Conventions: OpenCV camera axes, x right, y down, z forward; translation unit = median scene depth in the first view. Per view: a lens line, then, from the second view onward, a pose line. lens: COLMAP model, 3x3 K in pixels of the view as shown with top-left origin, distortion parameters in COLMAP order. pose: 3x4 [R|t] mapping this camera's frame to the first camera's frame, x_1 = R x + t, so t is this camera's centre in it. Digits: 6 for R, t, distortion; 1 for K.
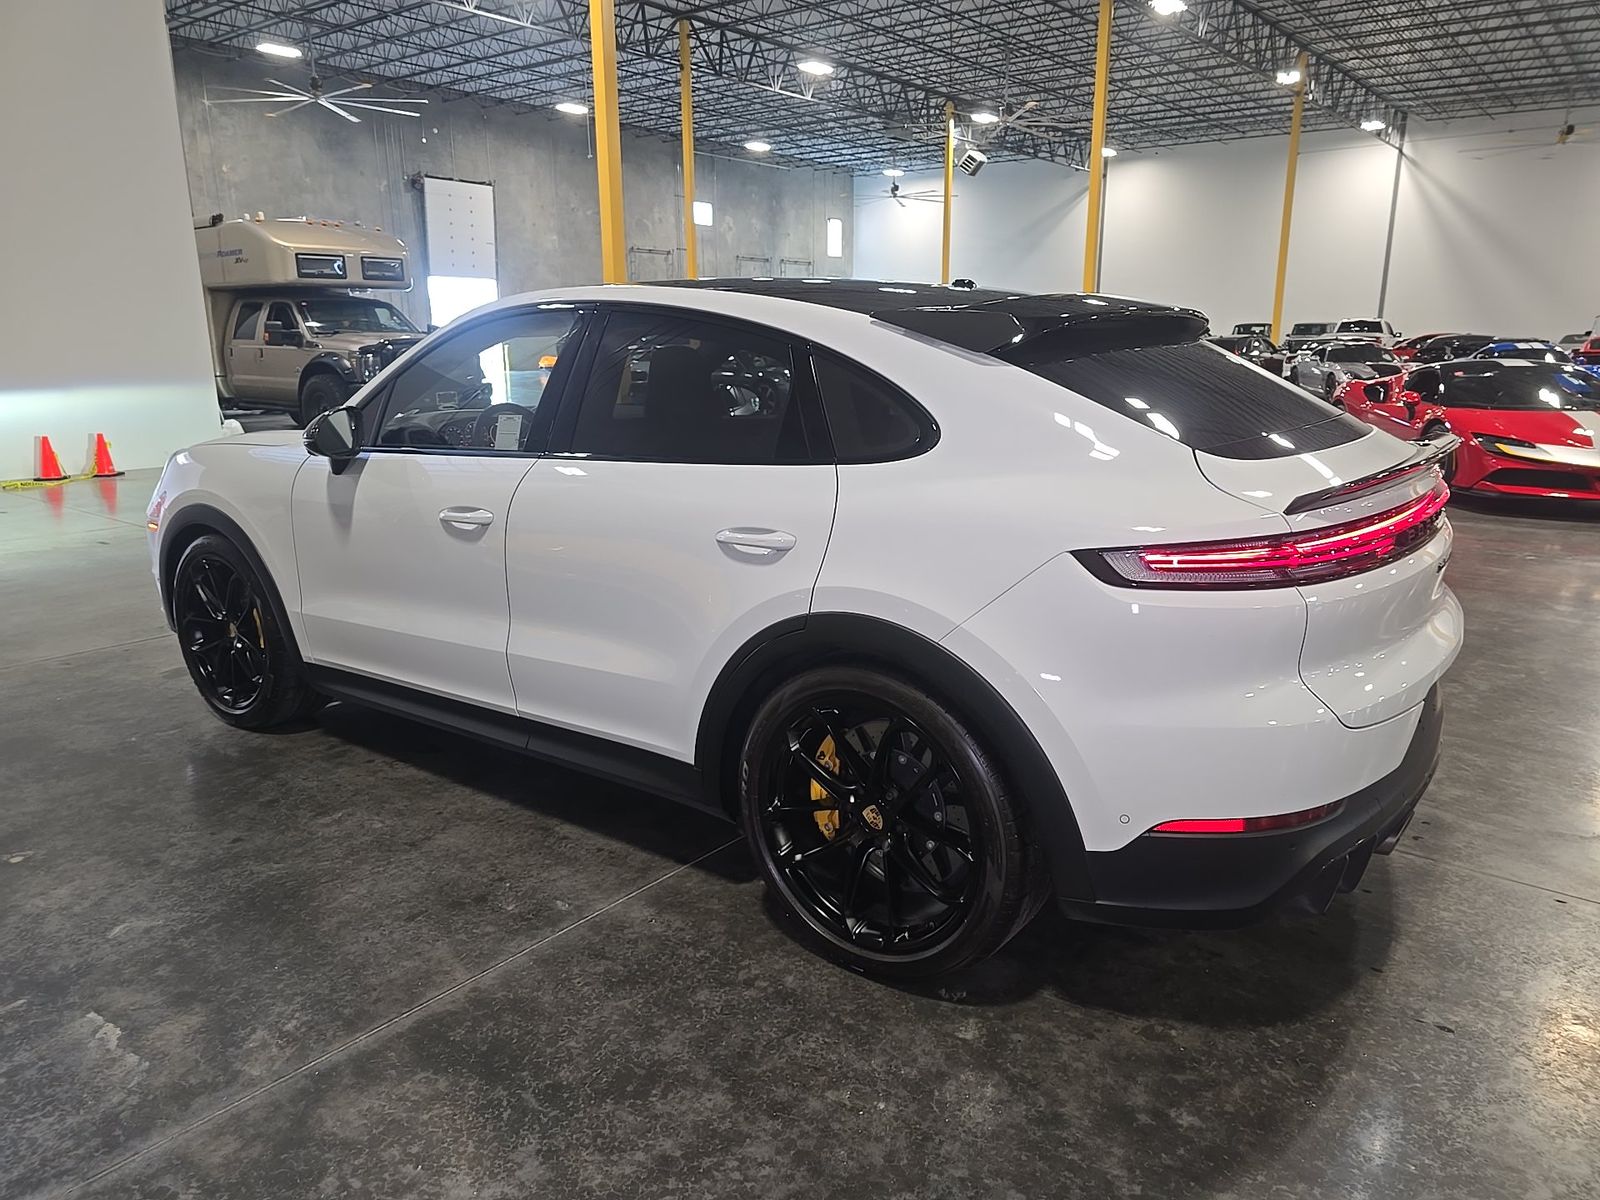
lens RADIAL K [[1097.4, 0, 799.1], [0, 1097.4, 611.3], [0, 0, 1]] dist [0.052598, -0.051585]
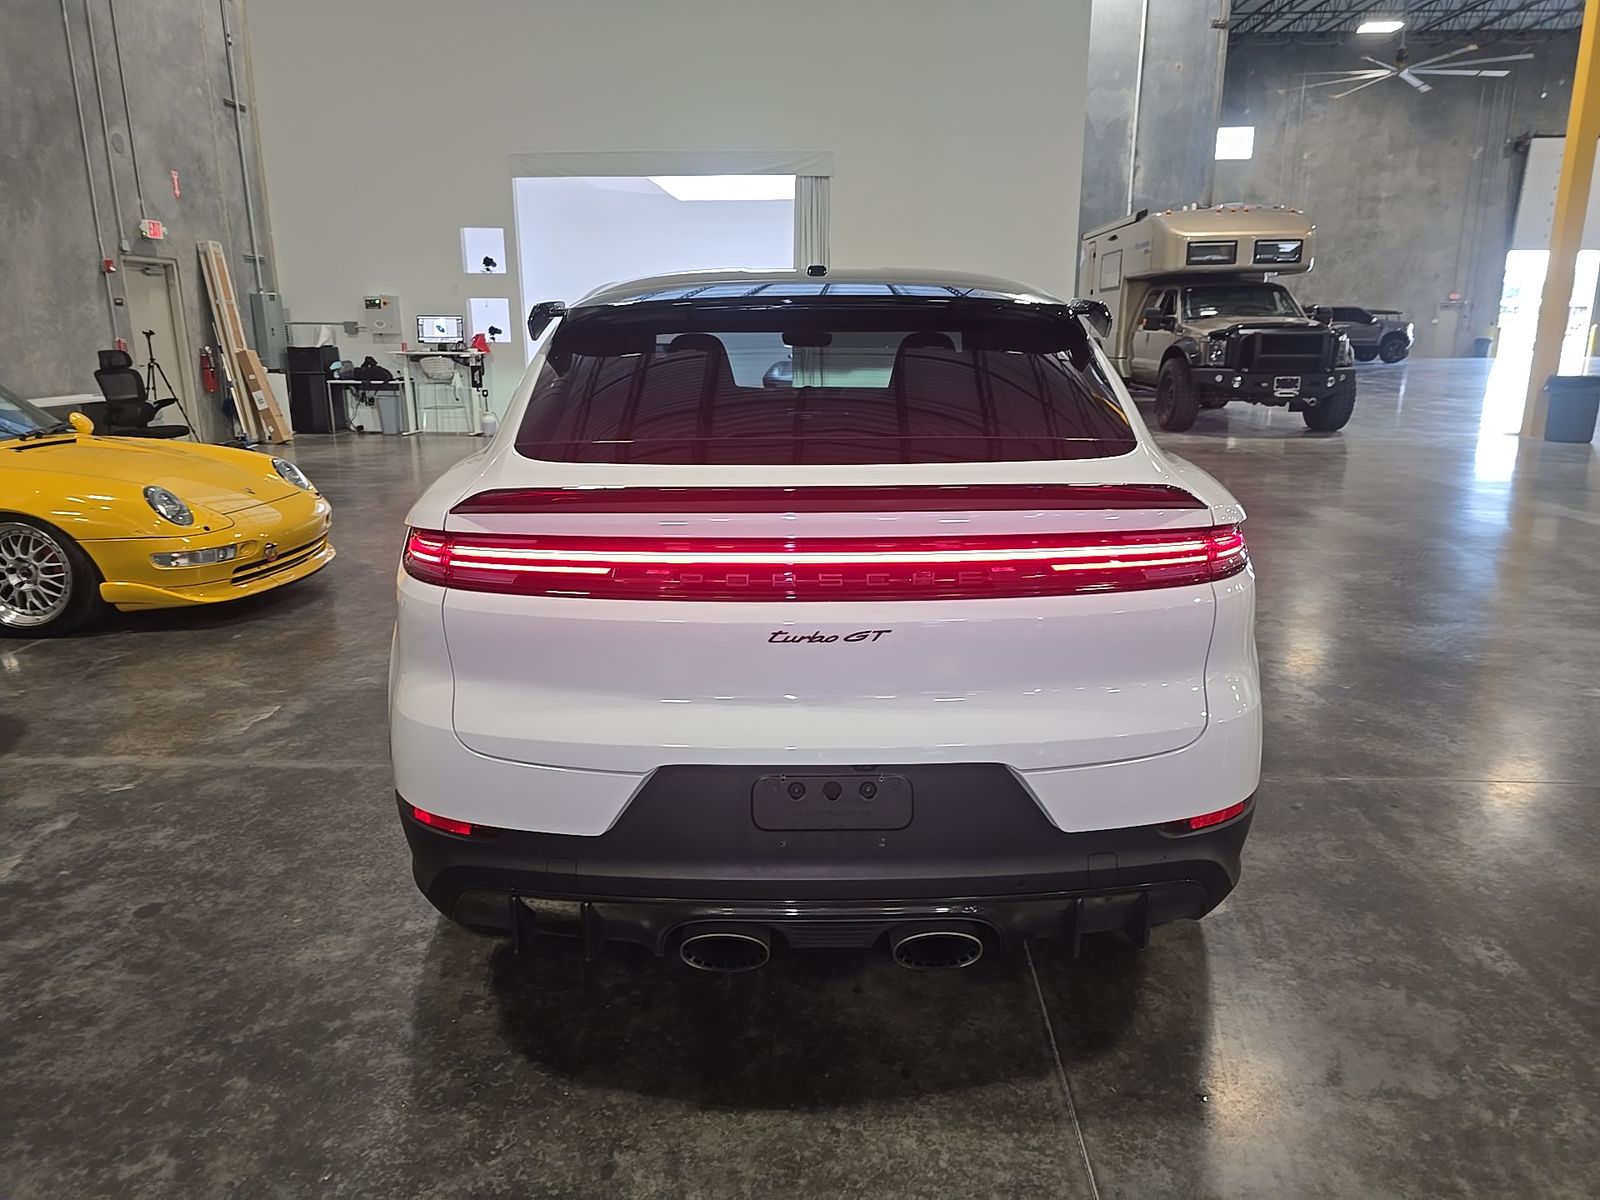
lens RADIAL K [[1109.7, 0, 811.0], [0, 1109.7, 598.3], [0, 0, 1]] dist [0.046589, -0.037483]
pose [[0.586427, 0.199166, -0.785134, 0.606492], [-0.198548, 0.975073, 0.099050, -0.073863], [0.785291, 0.097802, 0.611354, 0.279228]]
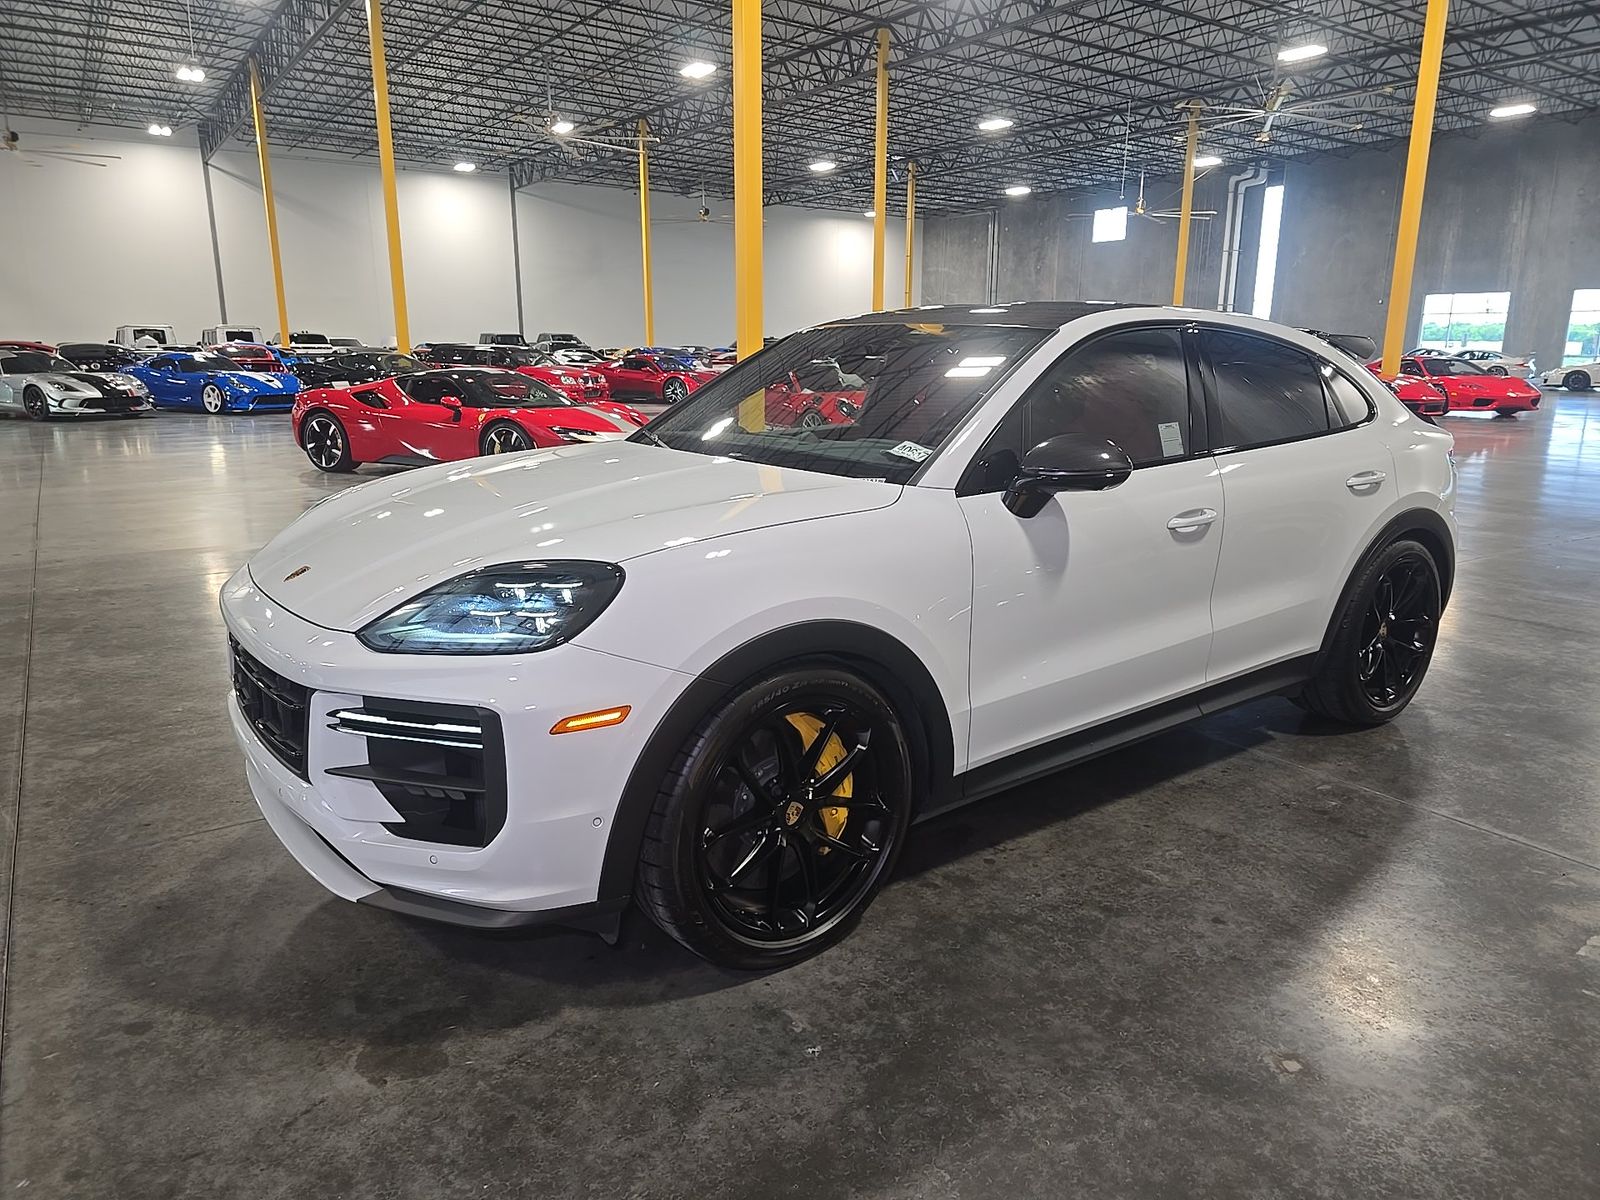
lens RADIAL K [[1044.3, 0, 874.7], [0, 1044.3, 577.3], [0, 0, 1]] dist [0.026488, -0.004862]
pose [[0.275056, -0.201124, 0.940156, -0.879024], [0.225067, 0.964172, 0.140415, -0.159310], [-0.934713, 0.172976, 0.310468, 0.632516]]
